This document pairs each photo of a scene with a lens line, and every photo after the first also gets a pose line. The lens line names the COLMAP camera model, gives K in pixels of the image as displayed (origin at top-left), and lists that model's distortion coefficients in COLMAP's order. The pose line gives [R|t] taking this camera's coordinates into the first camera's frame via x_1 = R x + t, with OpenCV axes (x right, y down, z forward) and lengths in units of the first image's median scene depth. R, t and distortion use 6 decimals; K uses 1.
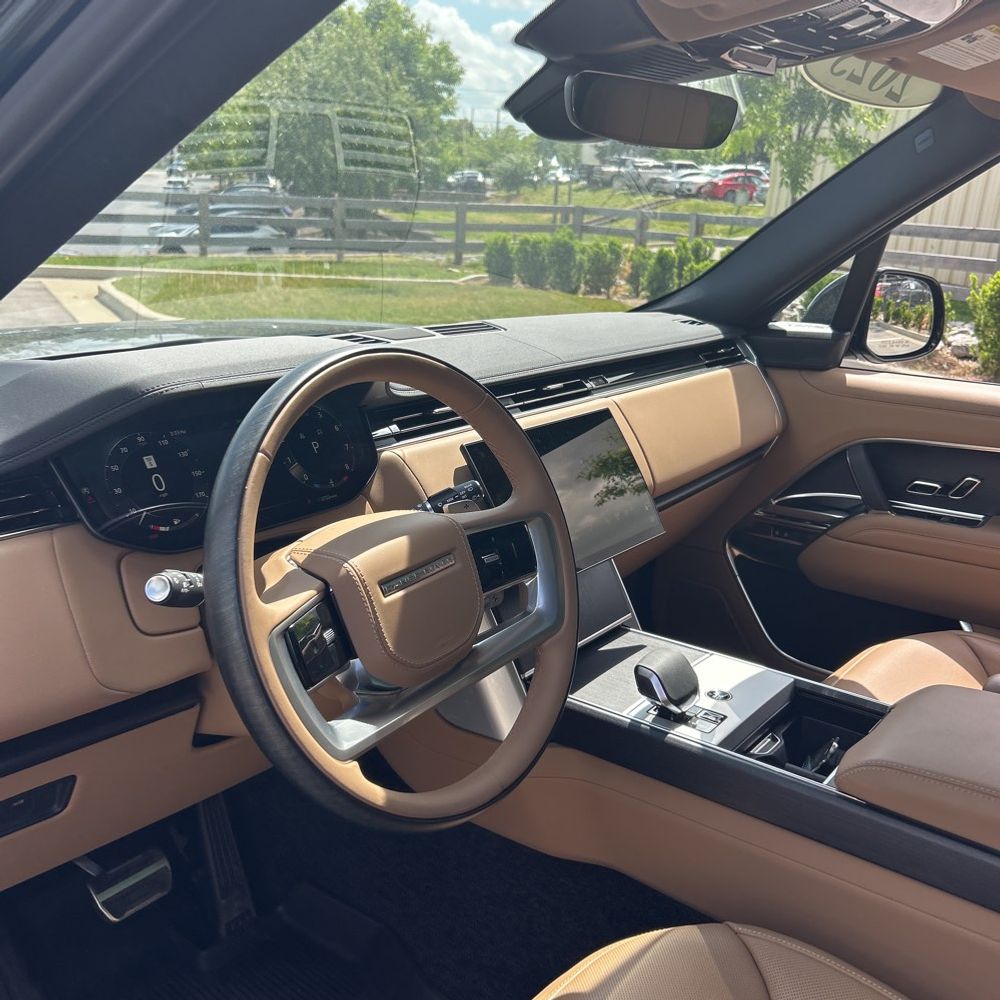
lens RADIAL K [[1023.1, 0, 500.0], [0, 1023.1, 500.0], [0, 0, 1]] dist [0.028475, -0.026472]
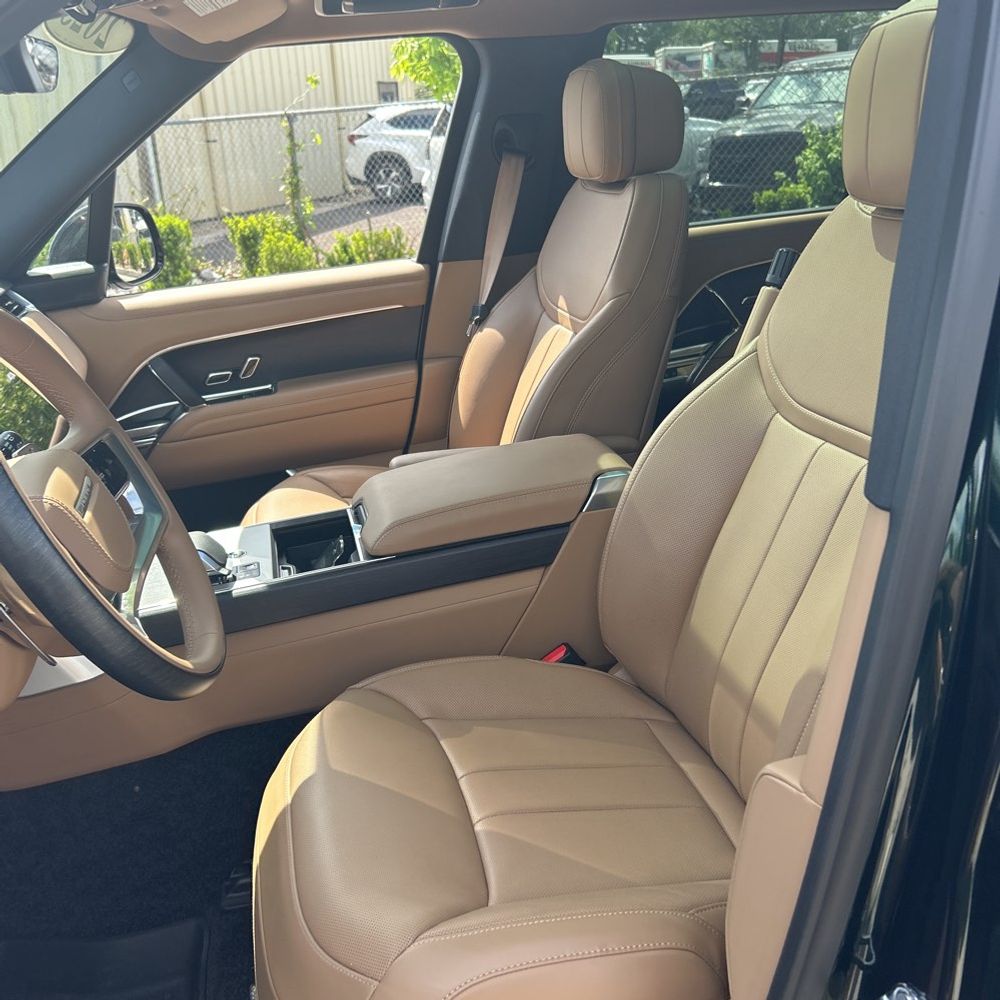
lens RADIAL K [[1023.1, 0, 500.0], [0, 1023.1, 500.0], [0, 0, 1]] dist [0.028475, -0.026472]
pose [[0.612321, -0.357434, 0.705198, -0.263381], [0.332605, 0.925656, 0.180375, 0.012650], [-0.717243, 0.124105, 0.685683, -0.025515]]
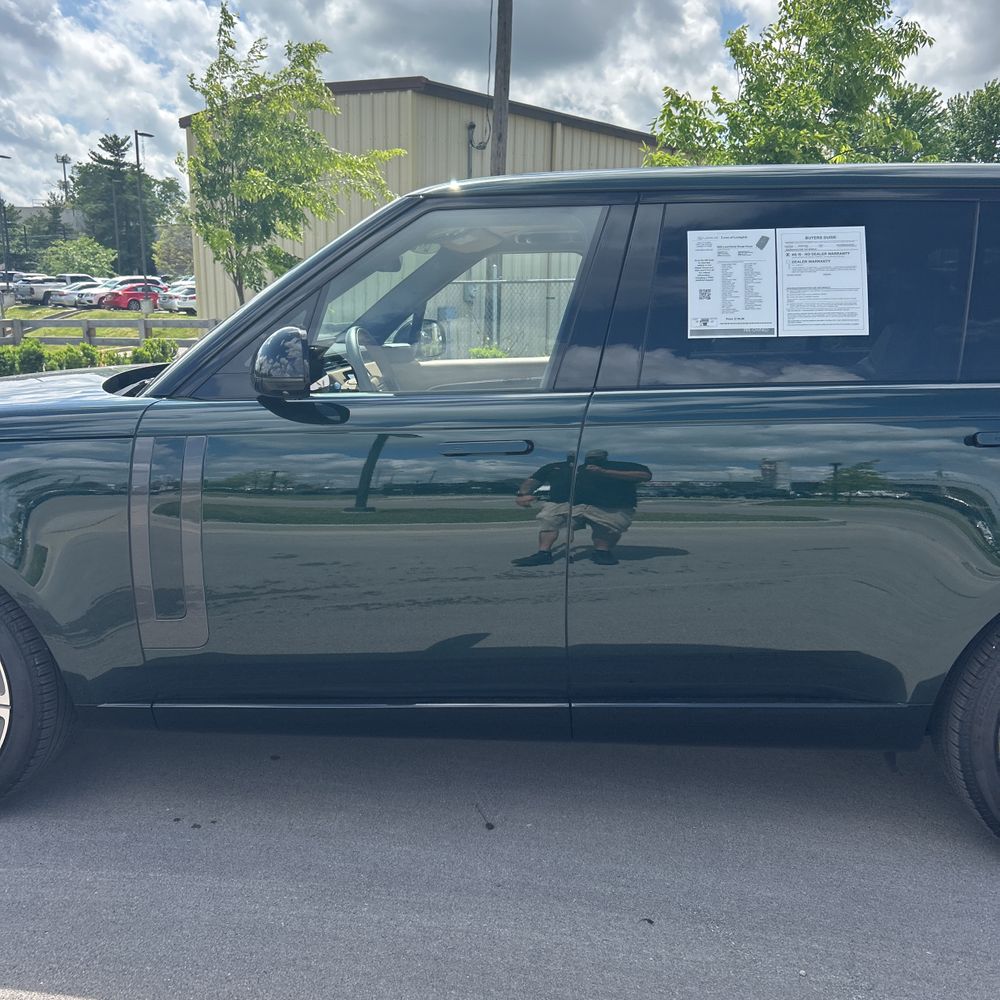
lens RADIAL K [[1023.1, 0, 500.0], [0, 1023.1, 500.0], [0, 0, 1]] dist [0.028475, -0.026472]
pose [[0.840839, -0.153114, 0.519178, -0.757856], [0.202919, 0.978374, -0.040100, 0.313235], [-0.501810, 0.139069, 0.853725, -1.034120]]
